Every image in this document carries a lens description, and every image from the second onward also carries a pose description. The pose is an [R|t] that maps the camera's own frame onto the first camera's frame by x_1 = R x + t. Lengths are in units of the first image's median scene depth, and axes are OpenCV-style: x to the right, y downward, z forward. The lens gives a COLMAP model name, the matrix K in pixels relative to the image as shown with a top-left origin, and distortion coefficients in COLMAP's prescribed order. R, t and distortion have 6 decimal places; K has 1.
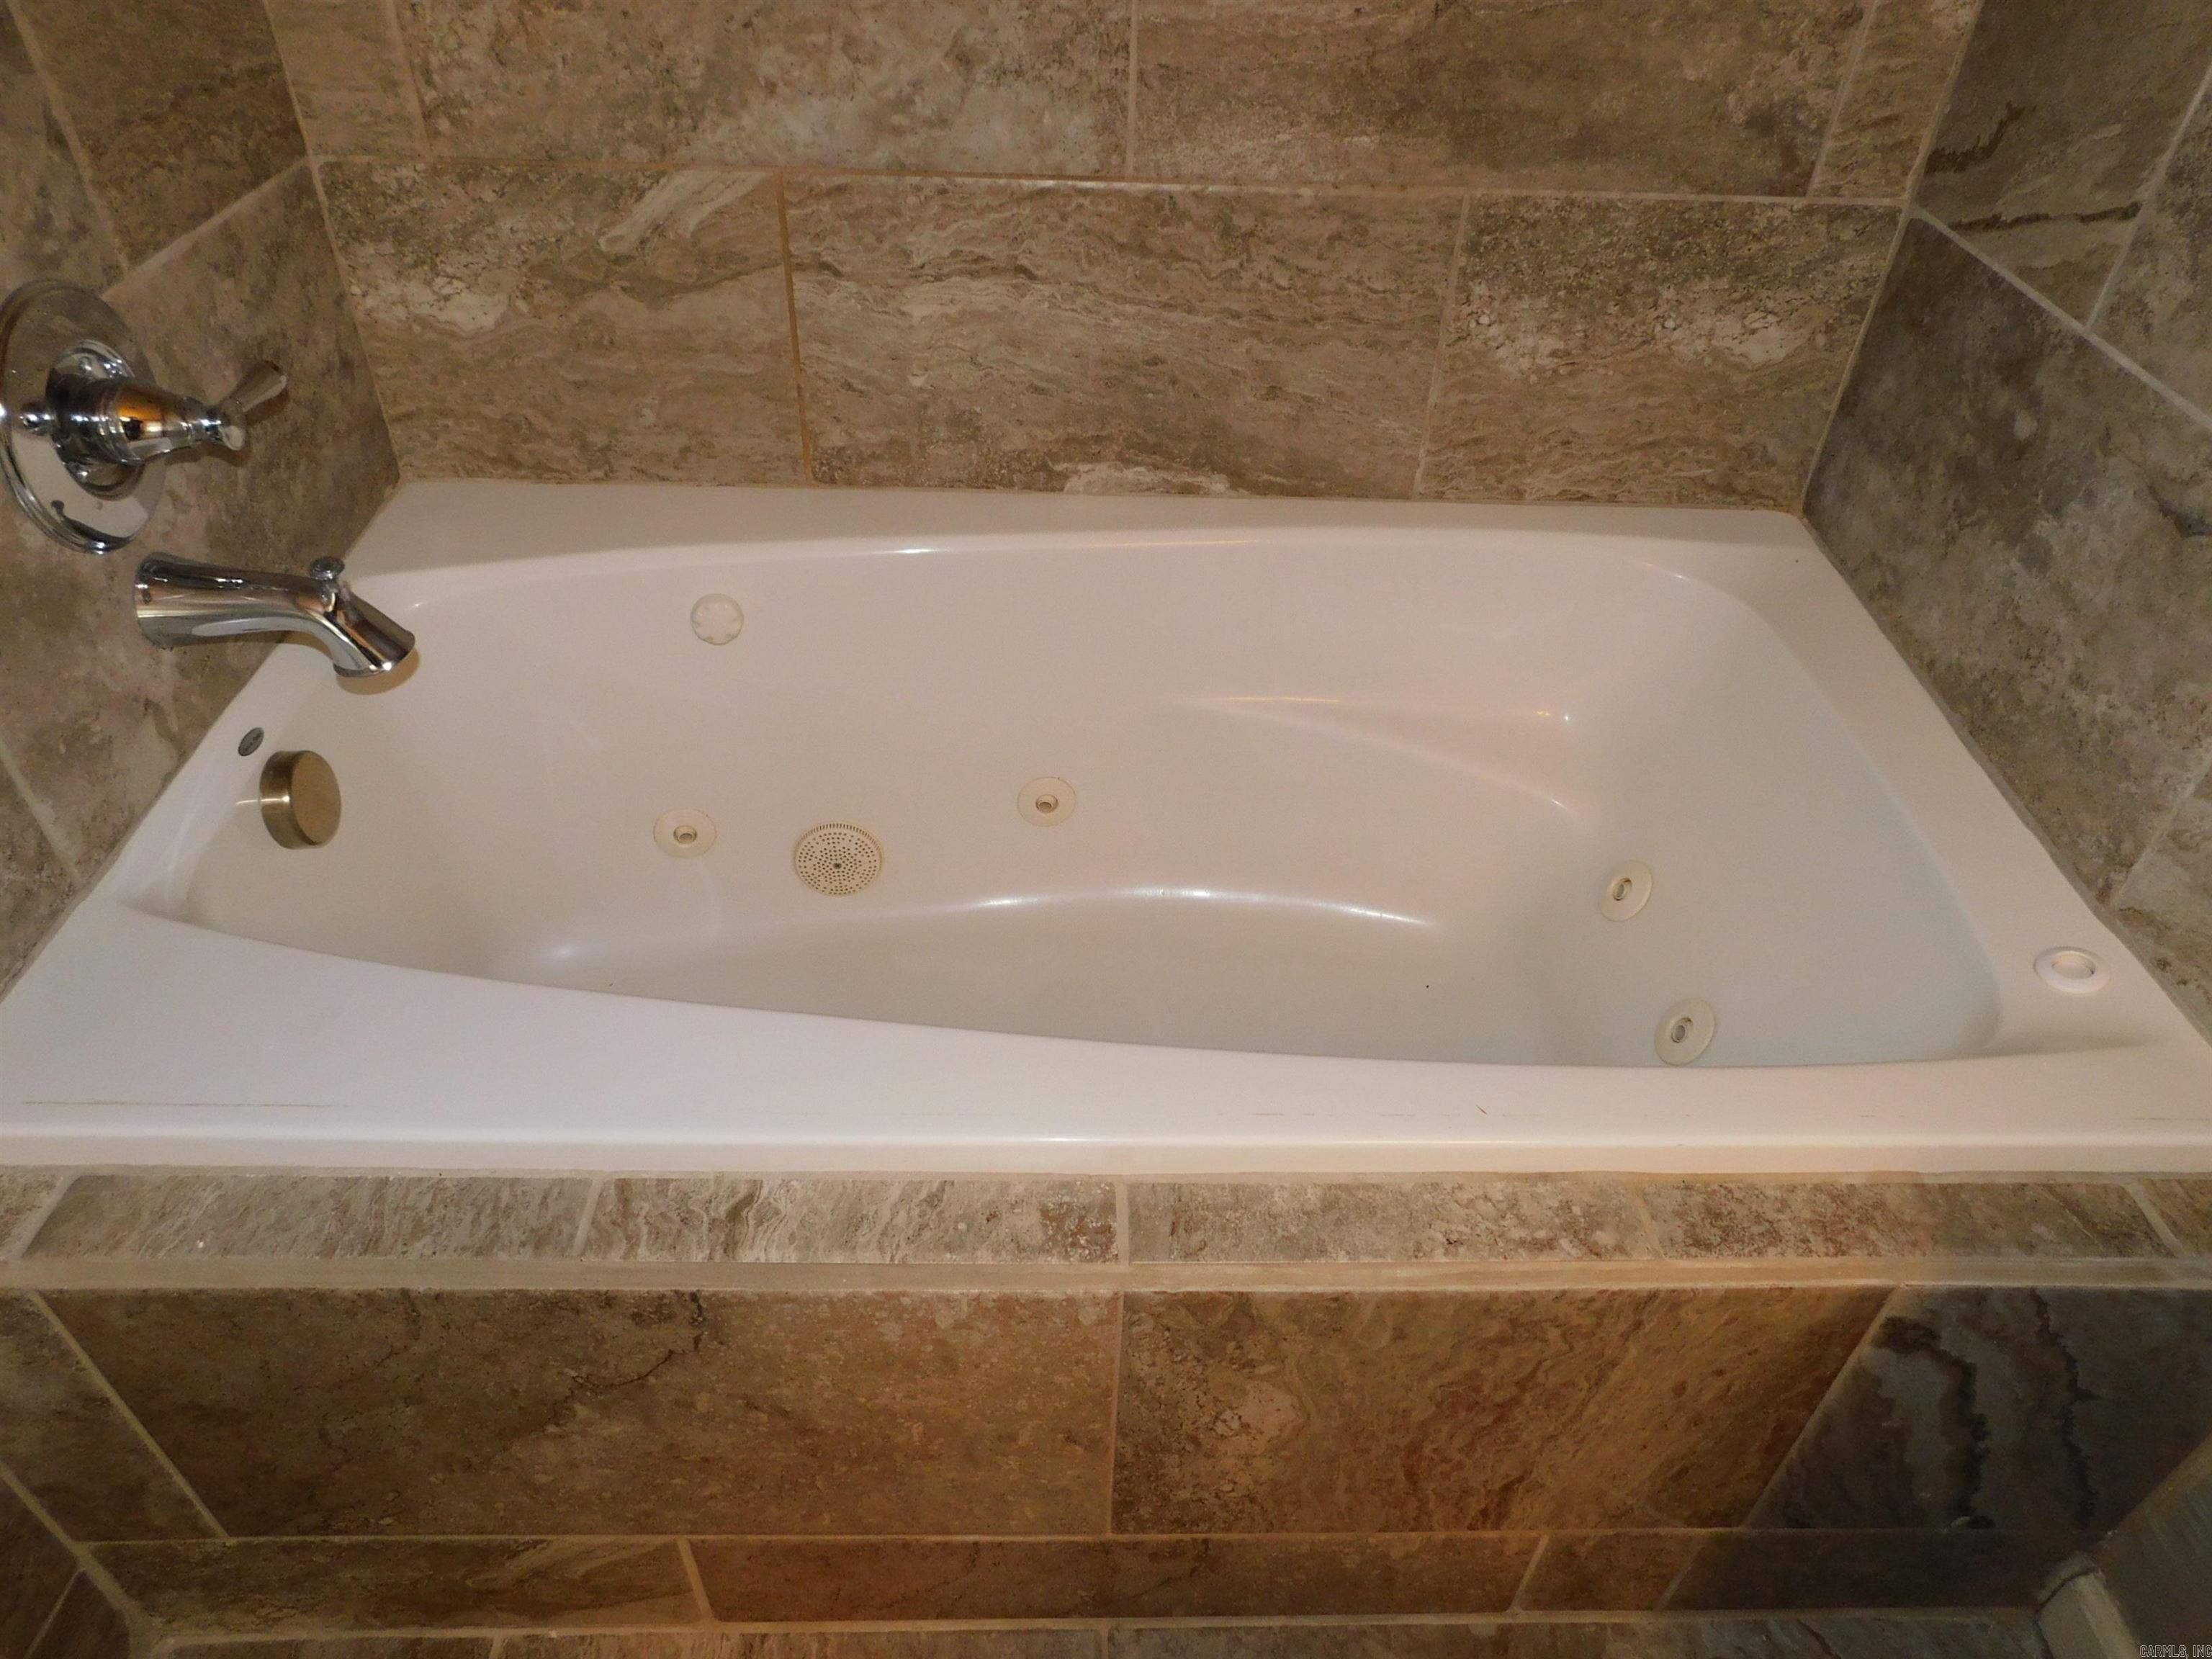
lens RADIAL K [[1493.5, 0, 1109.3], [0, 1493.5, 839.5], [0, 0, 1]] dist [-0.048385, 0.036924]
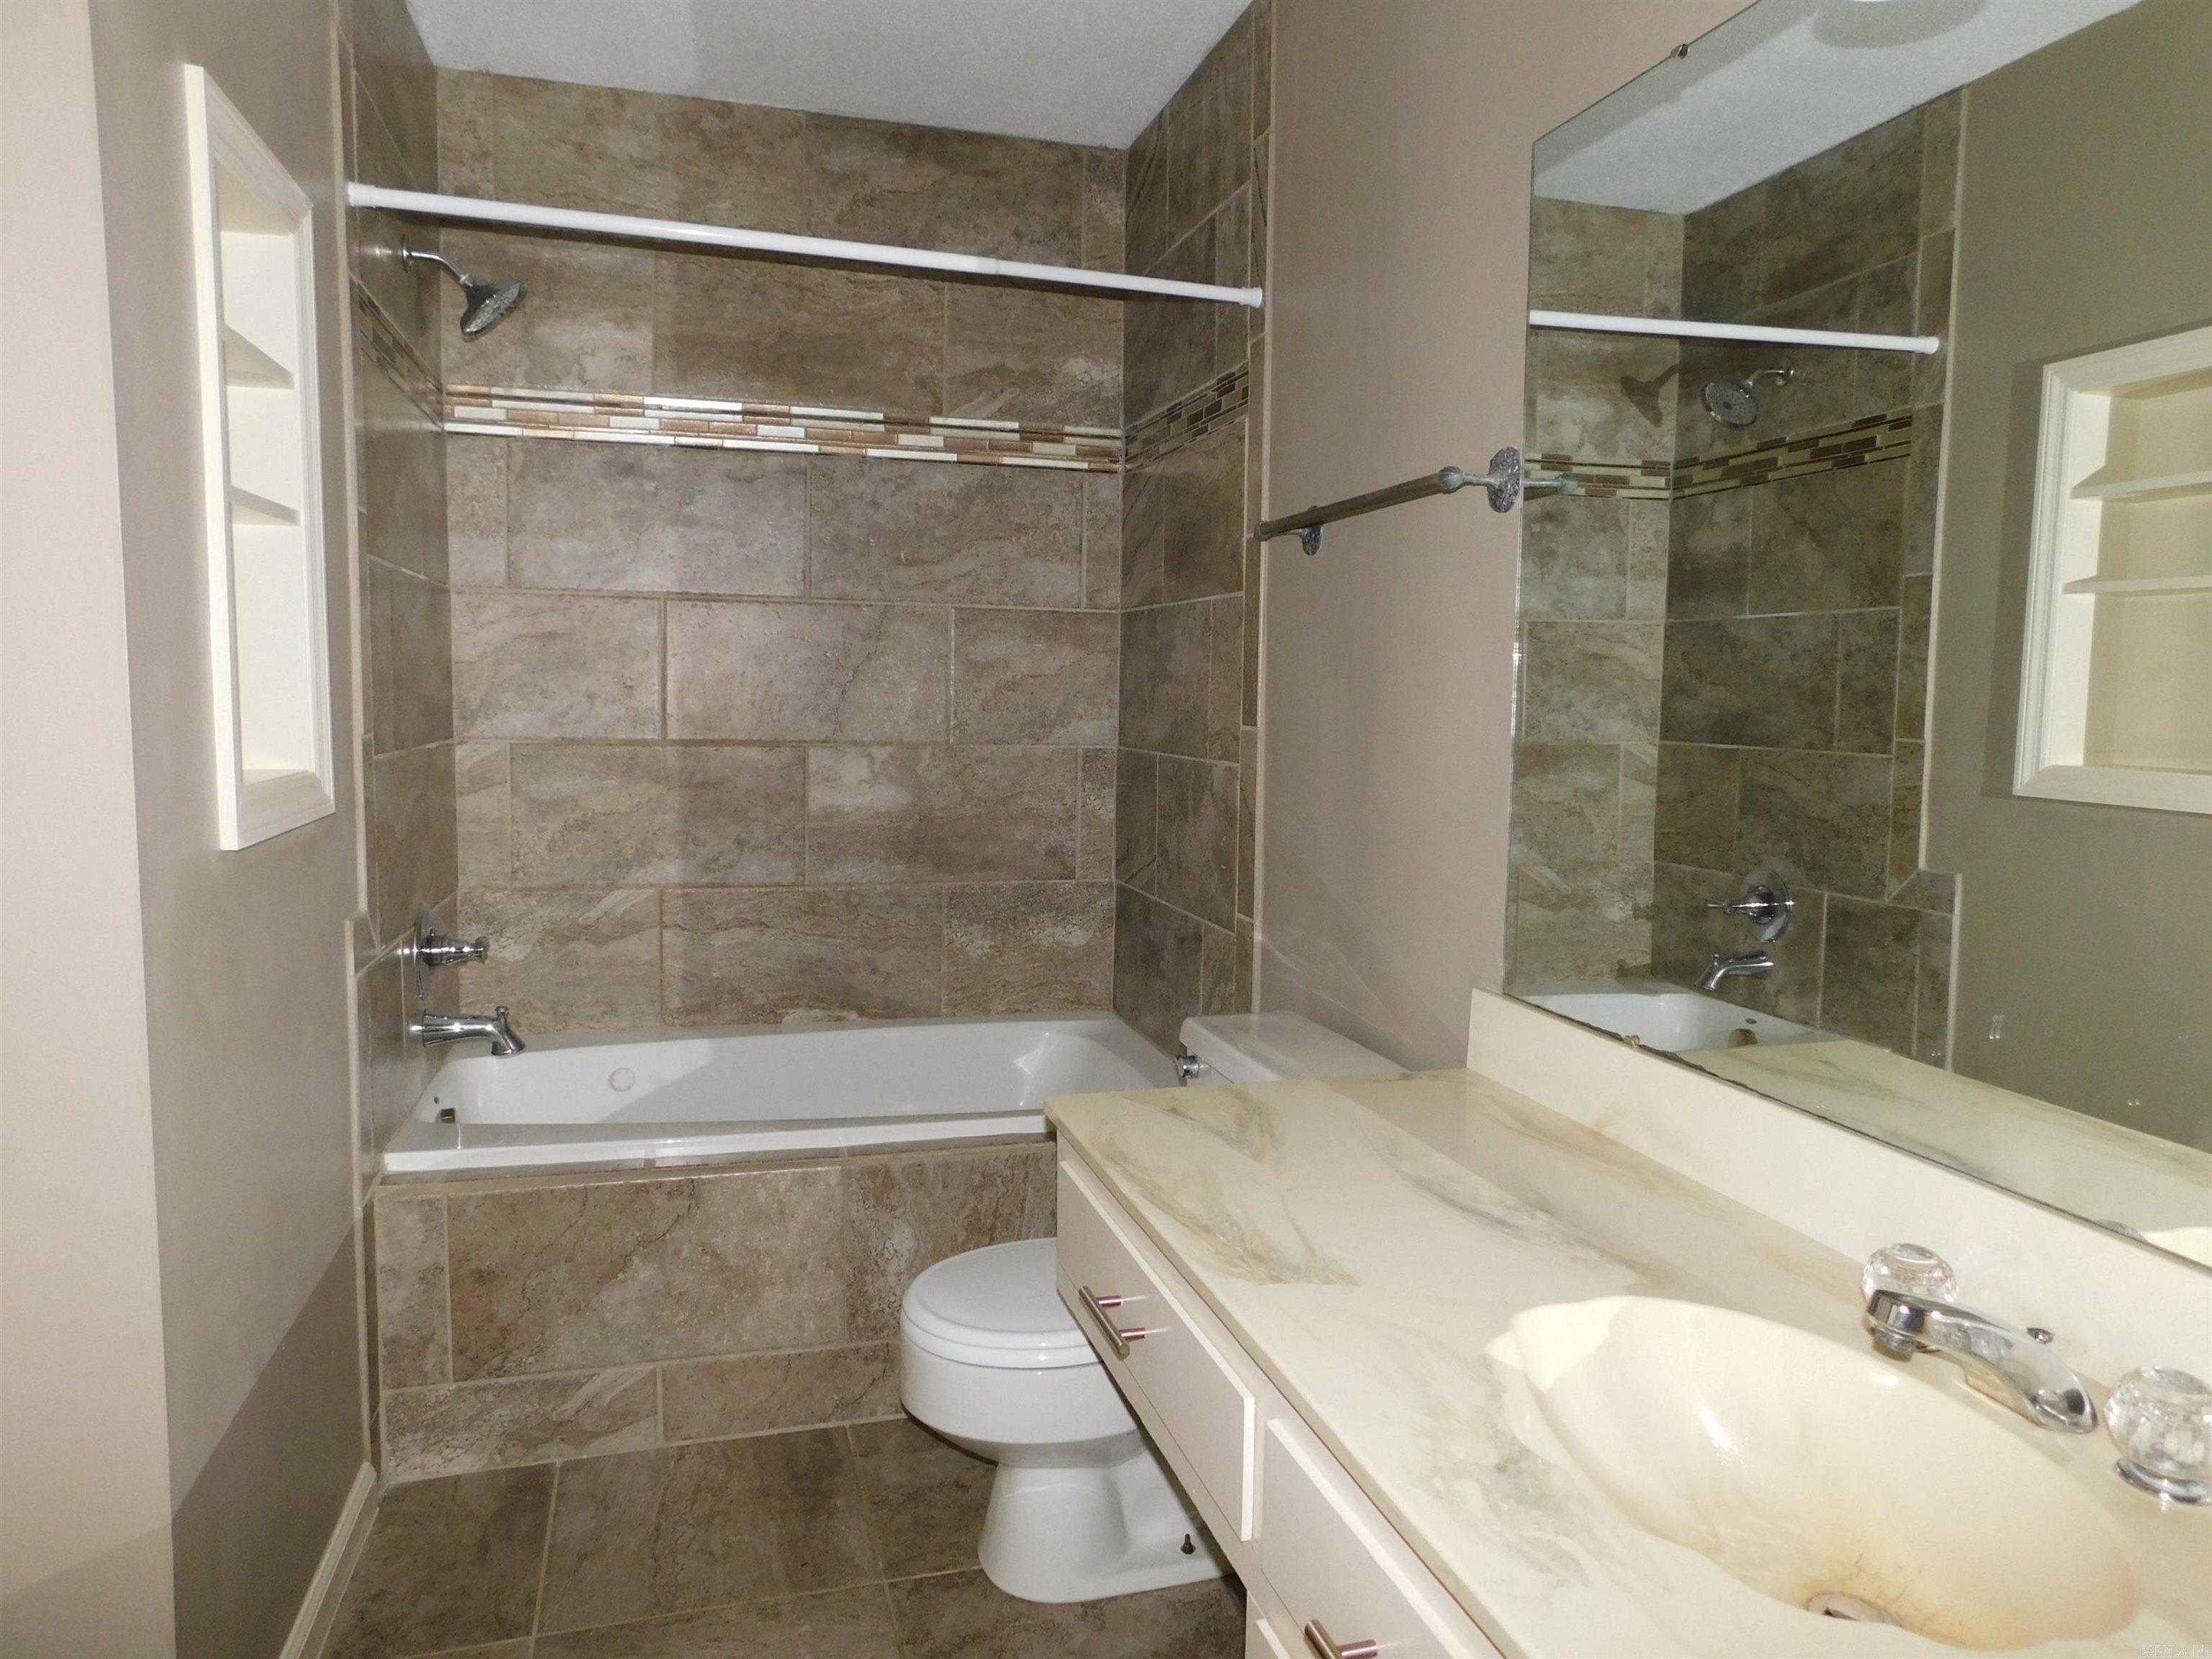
lens RADIAL K [[1493.5, 0, 1109.4], [0, 1493.5, 832.1], [0, 0, 1]] dist [-0.048385, 0.036924]
pose [[0.964757, -0.036670, 0.260576, -0.142337], [0.176360, 0.825037, -0.536853, 0.893681], [-0.195298, 0.563888, 0.802427, -1.132587]]
